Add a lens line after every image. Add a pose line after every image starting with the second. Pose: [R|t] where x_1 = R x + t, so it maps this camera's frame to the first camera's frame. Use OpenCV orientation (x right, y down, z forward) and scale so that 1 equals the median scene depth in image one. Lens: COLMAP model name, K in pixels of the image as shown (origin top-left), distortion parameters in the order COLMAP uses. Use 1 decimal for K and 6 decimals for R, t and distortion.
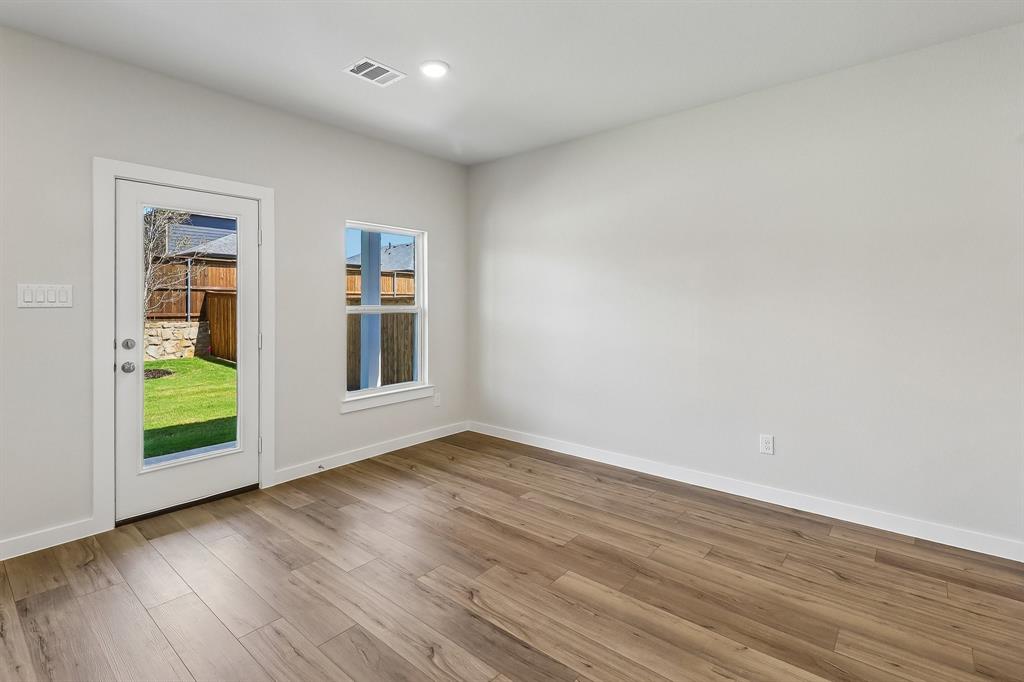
lens RADIAL K [[490.7, 0, 510.5], [0, 490.7, 306.2], [0, 0, 1]] dist [0.004307, 0.000563]
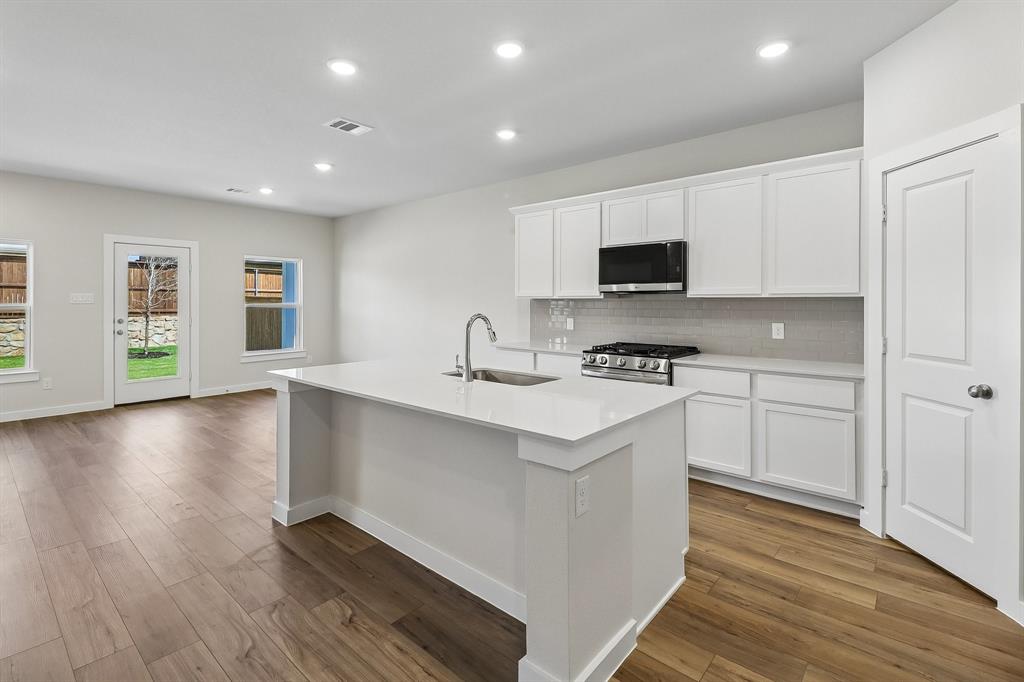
lens RADIAL K [[481.1, 0, 508.4], [0, 481.1, 306.3], [0, 0, 1]] dist [0.023342, -0.013455]
pose [[0.999755, 0.002011, -0.022037, 0.708371], [-0.001908, 0.999987, 0.004695, -0.000118], [0.022046, -0.004652, 0.999746, -0.793371]]
